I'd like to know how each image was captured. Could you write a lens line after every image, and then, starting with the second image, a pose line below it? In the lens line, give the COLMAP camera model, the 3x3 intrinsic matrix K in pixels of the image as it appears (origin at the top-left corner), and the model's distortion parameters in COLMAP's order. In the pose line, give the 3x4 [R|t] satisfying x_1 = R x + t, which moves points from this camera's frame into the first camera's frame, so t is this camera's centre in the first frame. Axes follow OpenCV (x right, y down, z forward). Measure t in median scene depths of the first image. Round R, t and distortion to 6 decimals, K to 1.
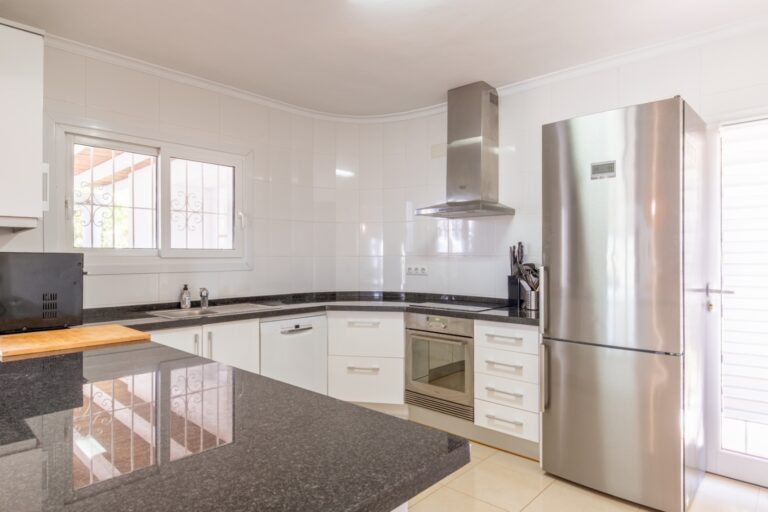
lens RADIAL K [[449.9, 0, 380.2], [0, 449.9, 252.9], [0, 0, 1]] dist [-0.003259, -0.001669]
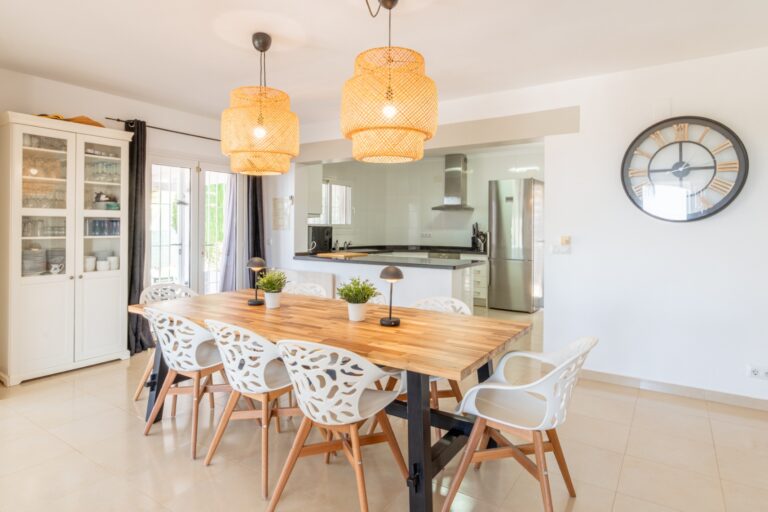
lens RADIAL K [[417.6, 0, 396.3], [0, 417.6, 225.7], [0, 0, 1]] dist [0.003445, 0.000879]
pose [[0.981275, 0.007744, 0.192458, -0.525600], [-0.009388, 0.999927, 0.007628, -0.021152], [-0.192385, -0.009292, 0.981275, -1.072512]]
